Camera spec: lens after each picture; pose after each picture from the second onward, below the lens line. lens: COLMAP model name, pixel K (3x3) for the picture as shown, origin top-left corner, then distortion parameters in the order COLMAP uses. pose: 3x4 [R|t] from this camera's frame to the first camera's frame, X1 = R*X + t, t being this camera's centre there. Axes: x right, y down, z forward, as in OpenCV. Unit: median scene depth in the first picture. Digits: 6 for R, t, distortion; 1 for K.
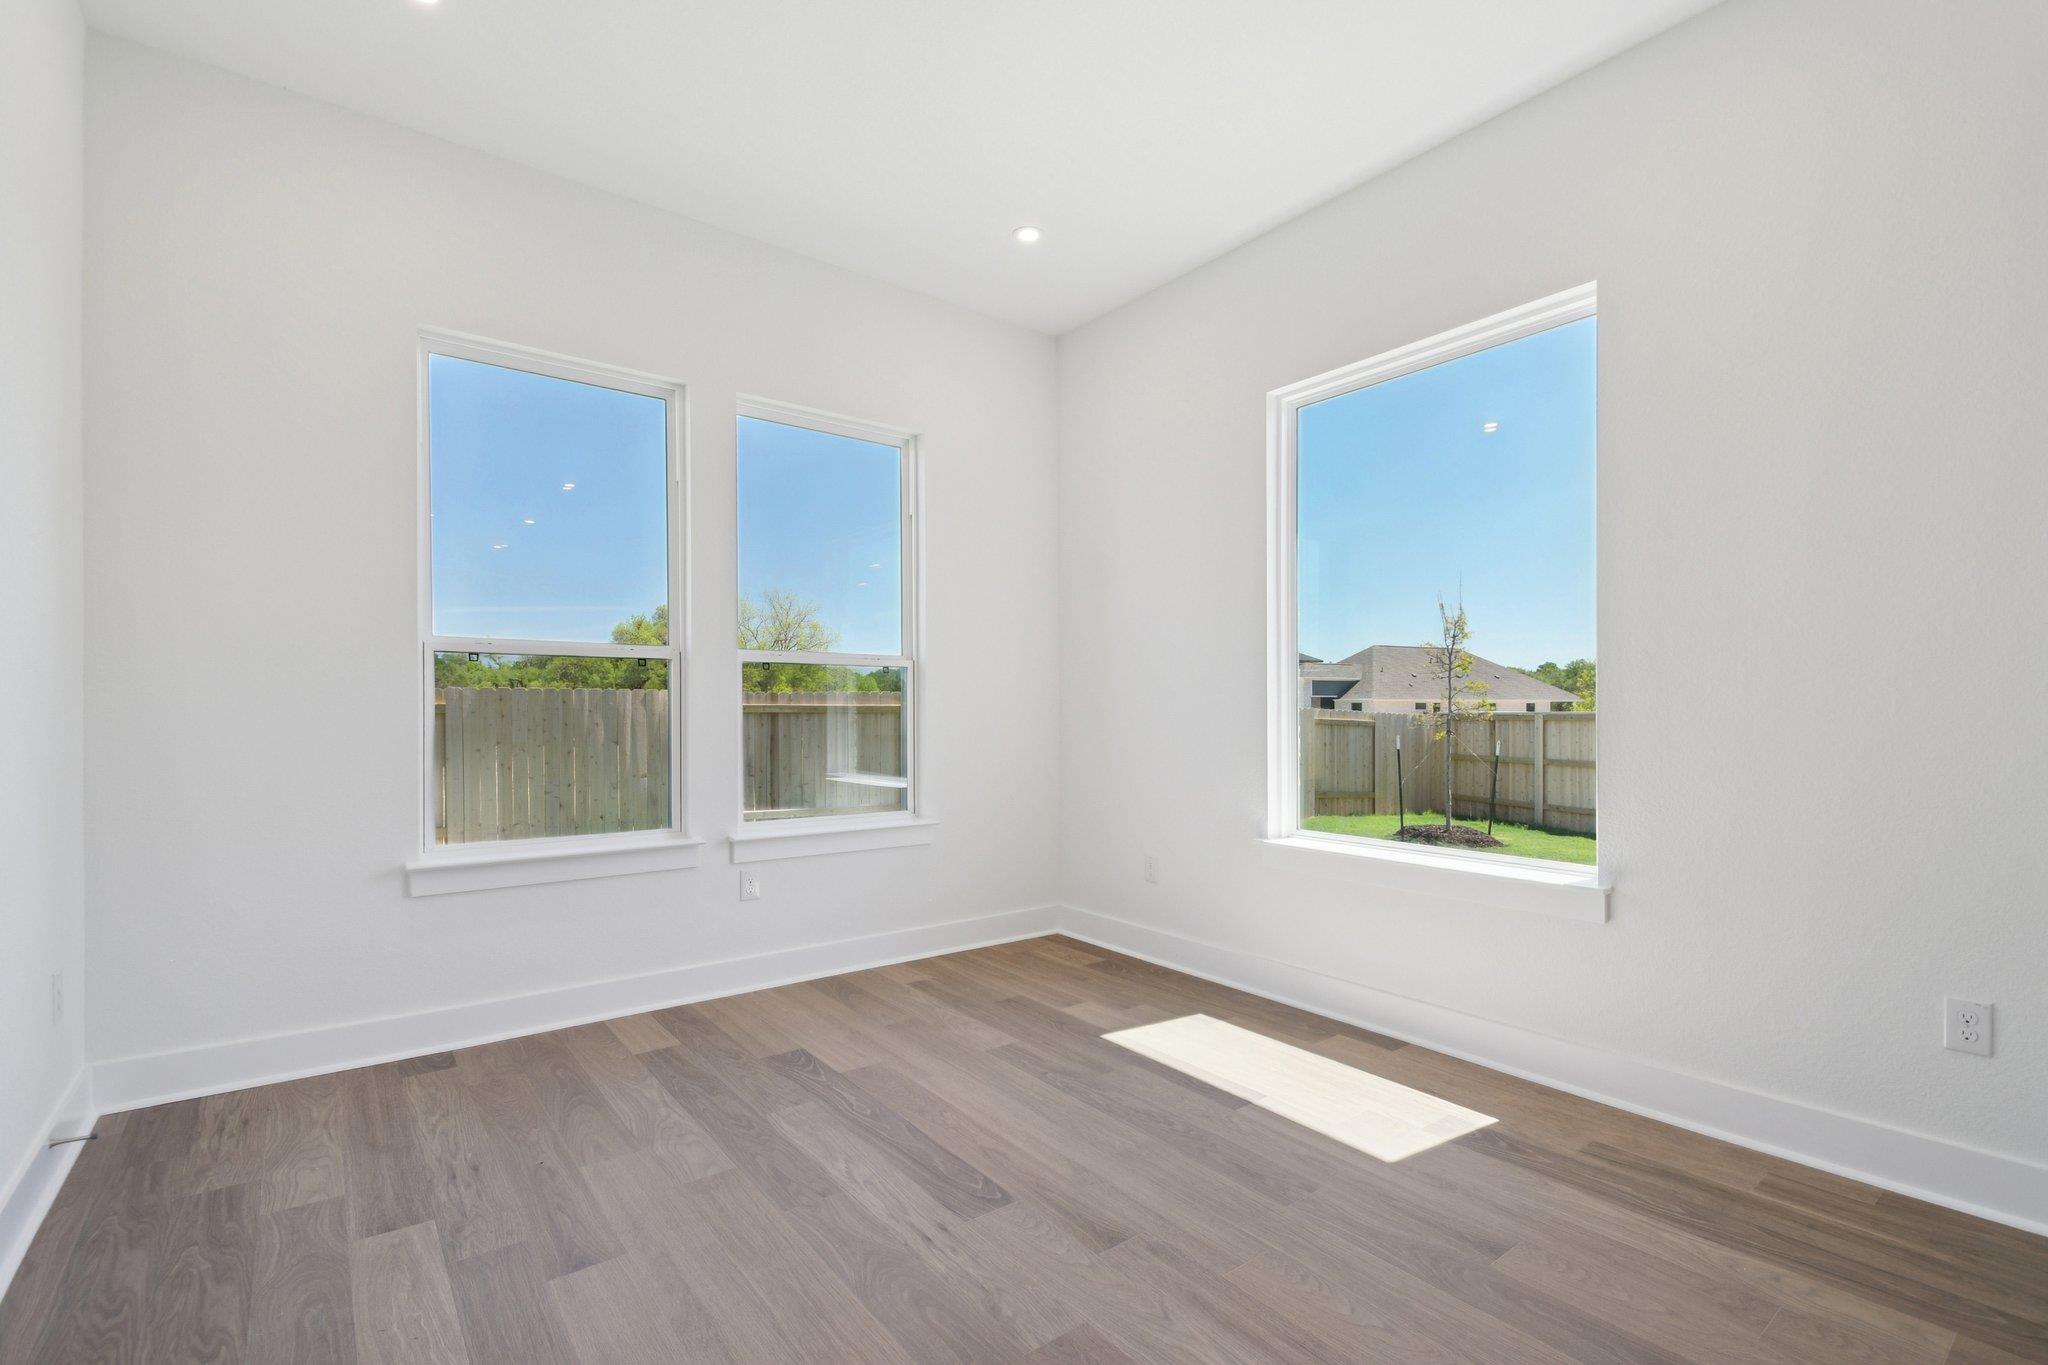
lens RADIAL K [[901.2, 0, 1014.5], [0, 901.2, 730.0], [0, 0, 1]] dist [0.016462, -0.013550]
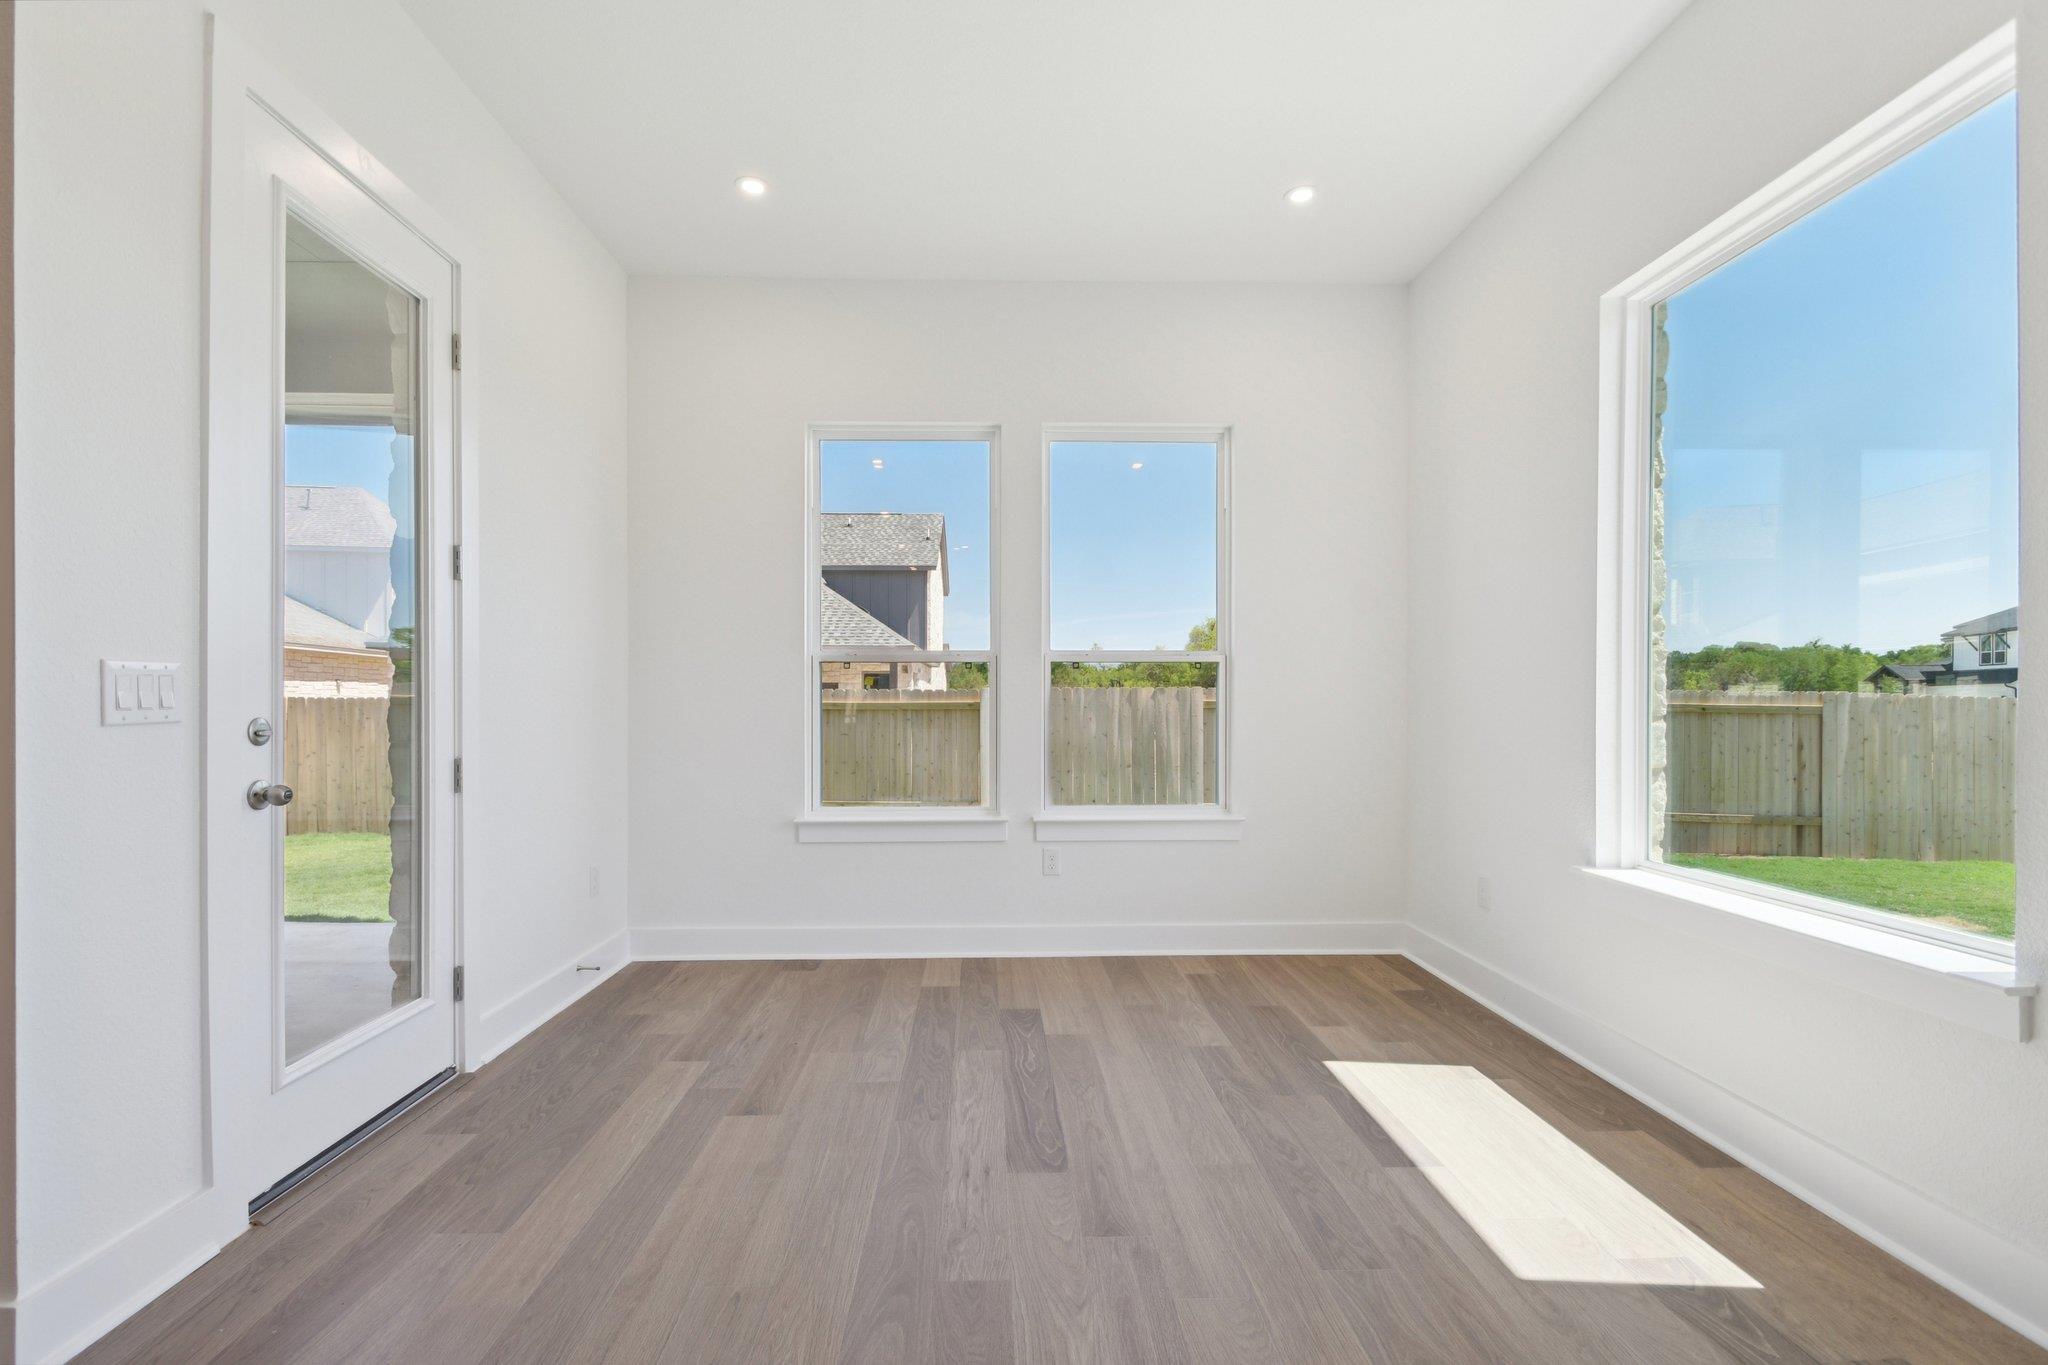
lens RADIAL K [[901.2, 0, 1014.5], [0, 901.2, 730.0], [0, 0, 1]] dist [0.016462, -0.013550]
pose [[0.810530, 0.011202, -0.585590, 0.376892], [-0.008587, 0.999937, 0.007243, 0.000630], [0.585634, -0.000843, 0.810575, 0.077353]]
